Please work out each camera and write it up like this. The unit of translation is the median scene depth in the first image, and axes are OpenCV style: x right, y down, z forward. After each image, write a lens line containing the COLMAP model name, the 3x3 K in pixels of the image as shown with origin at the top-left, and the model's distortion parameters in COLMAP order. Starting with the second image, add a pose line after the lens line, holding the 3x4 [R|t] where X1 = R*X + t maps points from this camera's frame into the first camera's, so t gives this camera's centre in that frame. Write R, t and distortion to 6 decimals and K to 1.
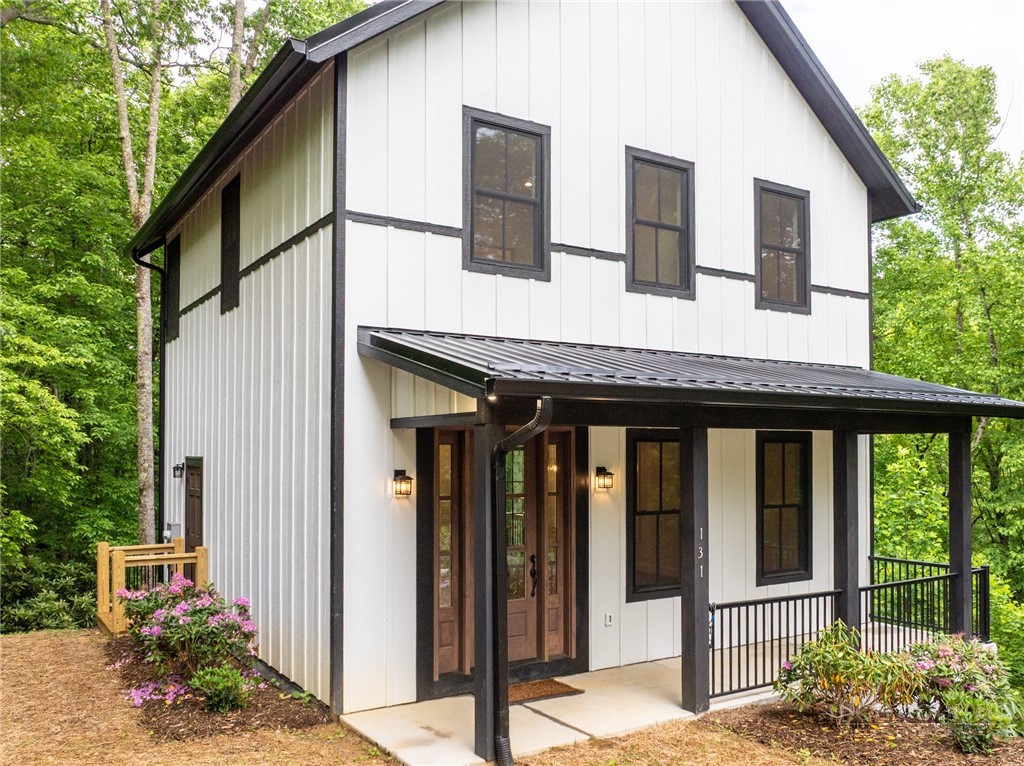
lens RADIAL K [[883.8, 0, 555.1], [0, 883.8, 444.0], [0, 0, 1]] dist [-0.034032, -0.003507]
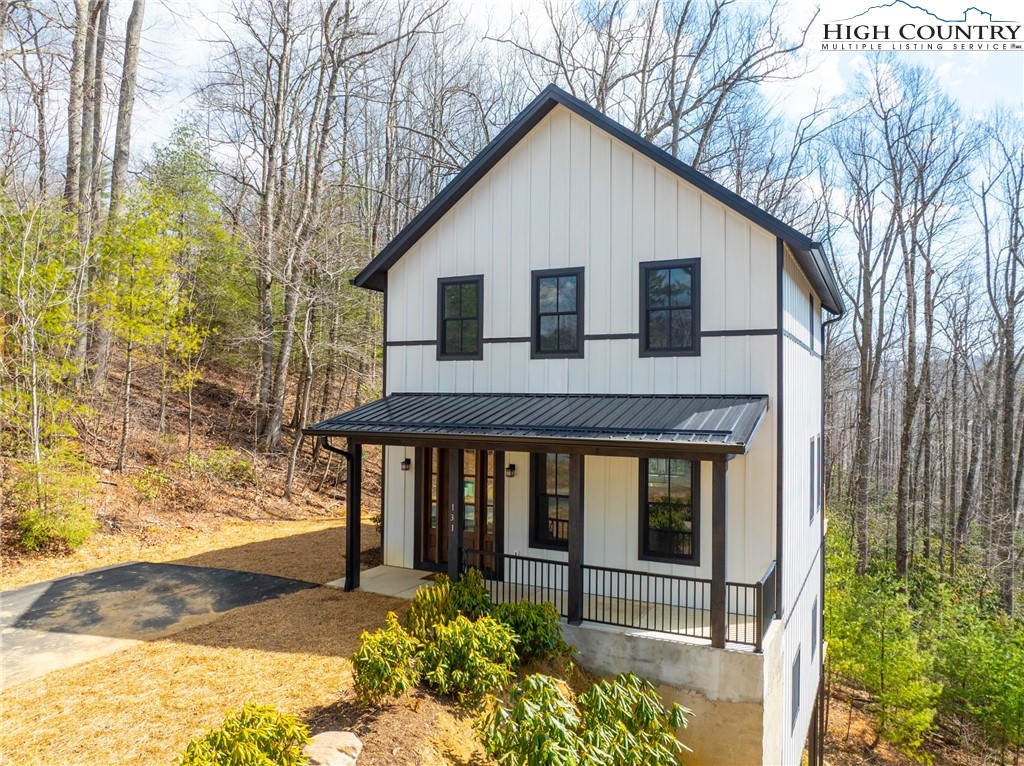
lens RADIAL K [[719.4, 0, 512.0], [0, 719.4, 383.0], [0, 0, 1]] dist [-0.039930, 0.002554]
pose [[0.483535, -0.011442, -0.875250, 1.181973], [-0.001516, 0.999902, -0.013909, -0.104475], [0.875323, 0.008053, 0.483471, 0.302043]]
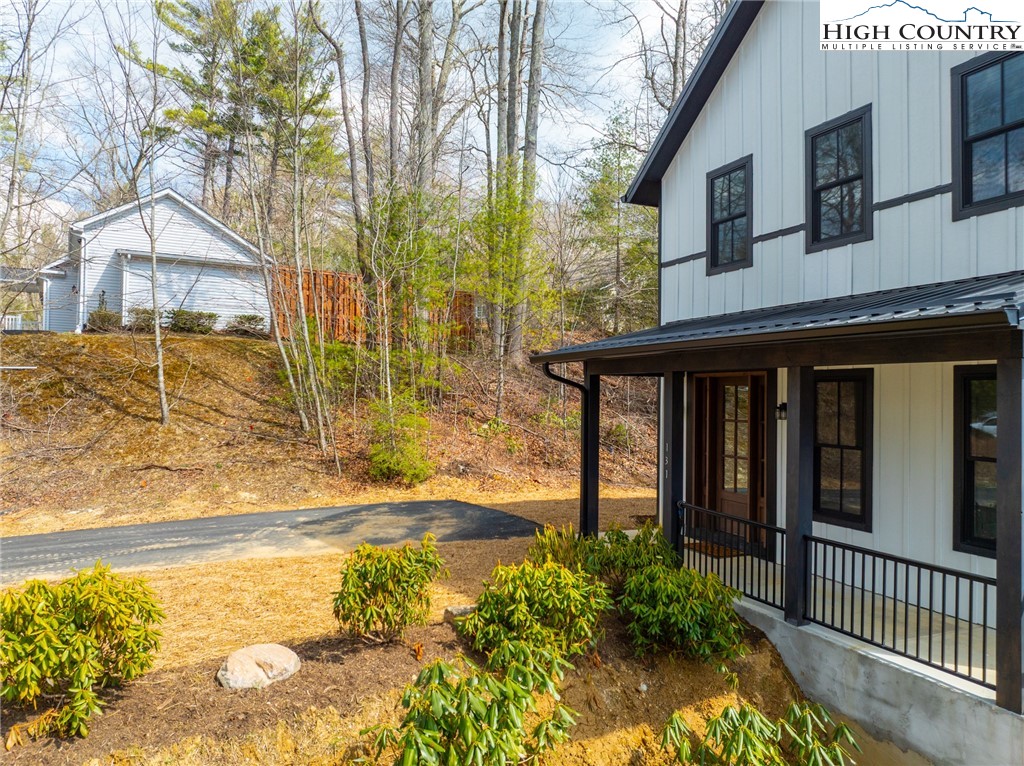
lens RADIAL K [[719.4, 0, 512.0], [0, 719.4, 383.0], [0, 0, 1]] dist [-0.039930, 0.002554]
pose [[-0.191763, -0.014683, -0.981331, 1.035176], [-0.002450, 0.999892, -0.014482, 0.012715], [0.981438, -0.000373, -0.191778, 0.758315]]
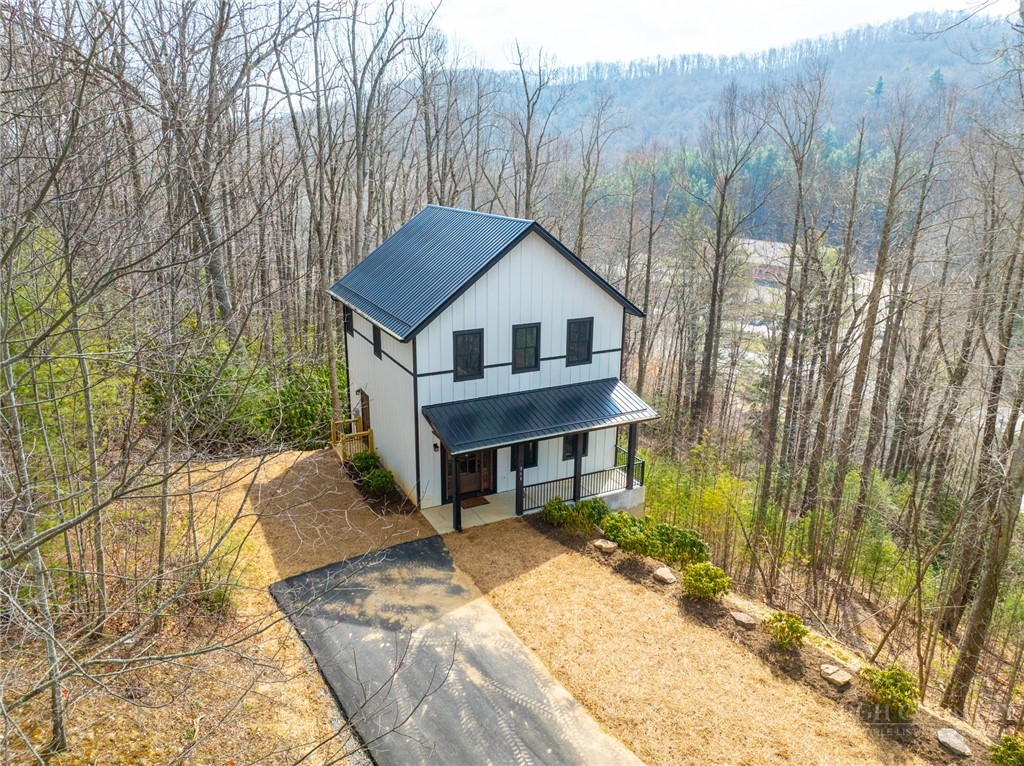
lens RADIAL K [[719.4, 0, 512.0], [0, 719.4, 383.0], [0, 0, 1]] dist [-0.039930, 0.002554]
pose [[0.992687, 0.046364, -0.111457, 0.331429], [-0.010466, 0.952880, 0.303166, -0.827726], [0.120261, -0.299783, 0.946397, -1.208288]]
